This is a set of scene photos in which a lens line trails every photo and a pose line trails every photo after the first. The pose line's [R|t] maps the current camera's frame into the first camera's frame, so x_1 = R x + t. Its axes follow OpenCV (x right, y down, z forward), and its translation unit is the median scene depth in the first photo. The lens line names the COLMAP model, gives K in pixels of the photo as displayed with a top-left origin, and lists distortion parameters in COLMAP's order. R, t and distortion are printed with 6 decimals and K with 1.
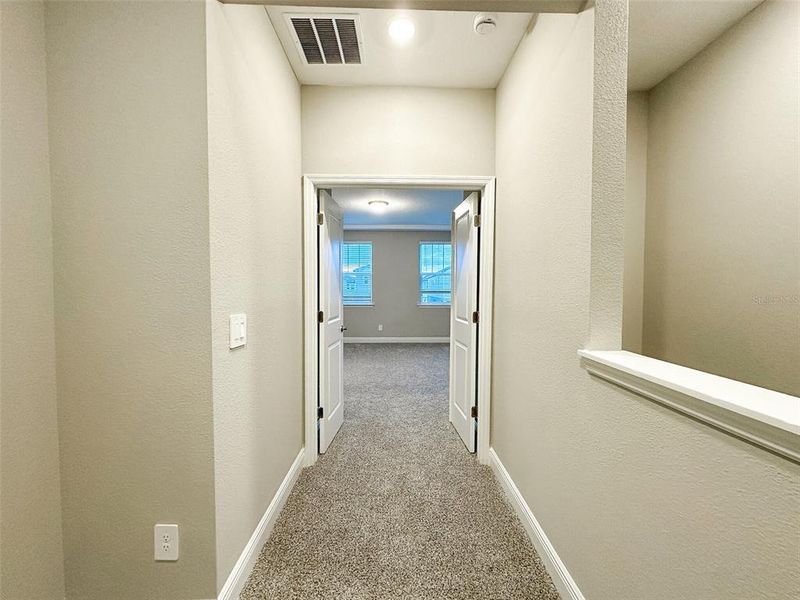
lens RADIAL K [[321.6, 0, 401.5], [0, 321.6, 298.6], [0, 0, 1]] dist [-0.002919, 0.000977]
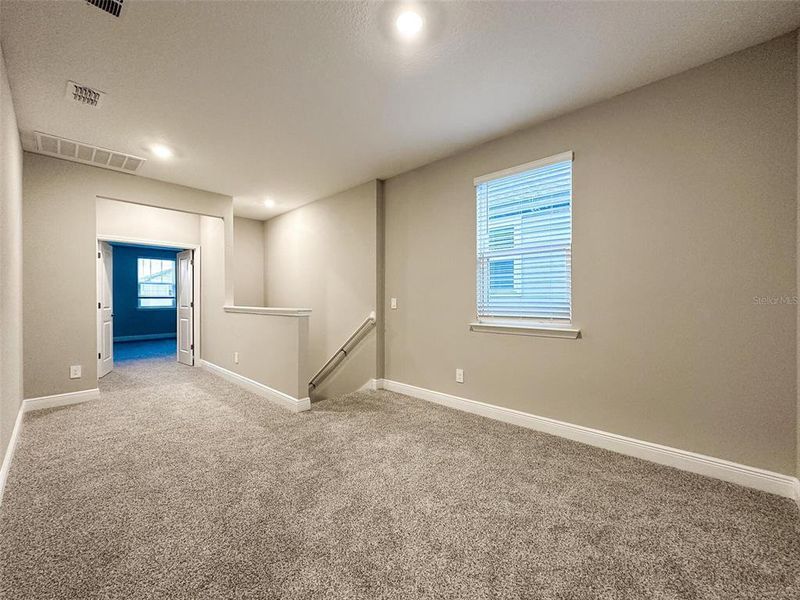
lens RADIAL K [[321.6, 0, 403.4], [0, 321.6, 300.6], [0, 0, 1]] dist [-0.002919, 0.000977]
pose [[0.686946, -0.008003, 0.726664, -0.391134], [0.027454, 0.999511, -0.014945, 0.104083], [-0.726190, 0.030217, 0.686830, -1.634639]]
